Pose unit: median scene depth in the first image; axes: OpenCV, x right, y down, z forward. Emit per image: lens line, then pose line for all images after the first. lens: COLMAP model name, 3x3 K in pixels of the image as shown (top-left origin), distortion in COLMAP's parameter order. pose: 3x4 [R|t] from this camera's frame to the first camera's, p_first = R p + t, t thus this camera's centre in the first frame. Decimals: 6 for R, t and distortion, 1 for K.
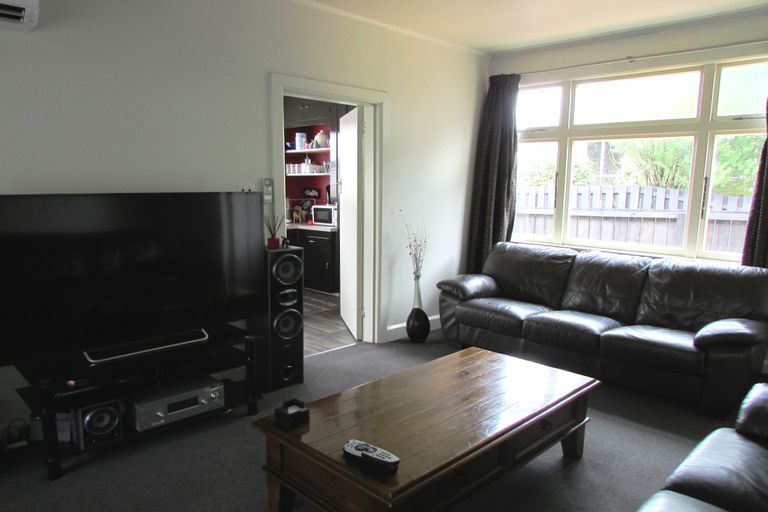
lens RADIAL K [[556.9, 0, 384.0], [0, 556.9, 256.0], [0, 0, 1]] dist [-0.005406, -0.003710]
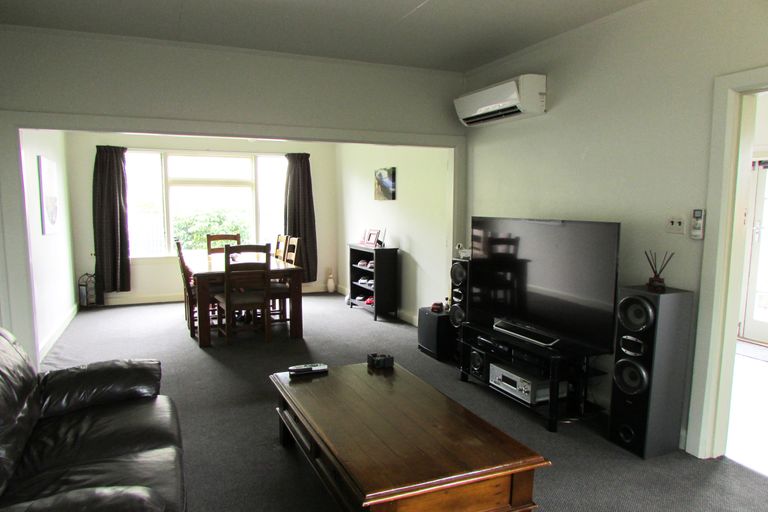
lens RADIAL K [[556.9, 0, 384.0], [0, 556.9, 256.0], [0, 0, 1]] dist [-0.005406, -0.003710]
pose [[-0.364268, 0.065744, -0.928971, 1.399826], [-0.142569, 0.981811, 0.125387, -0.212481], [0.920317, 0.178117, -0.348269, 1.702364]]
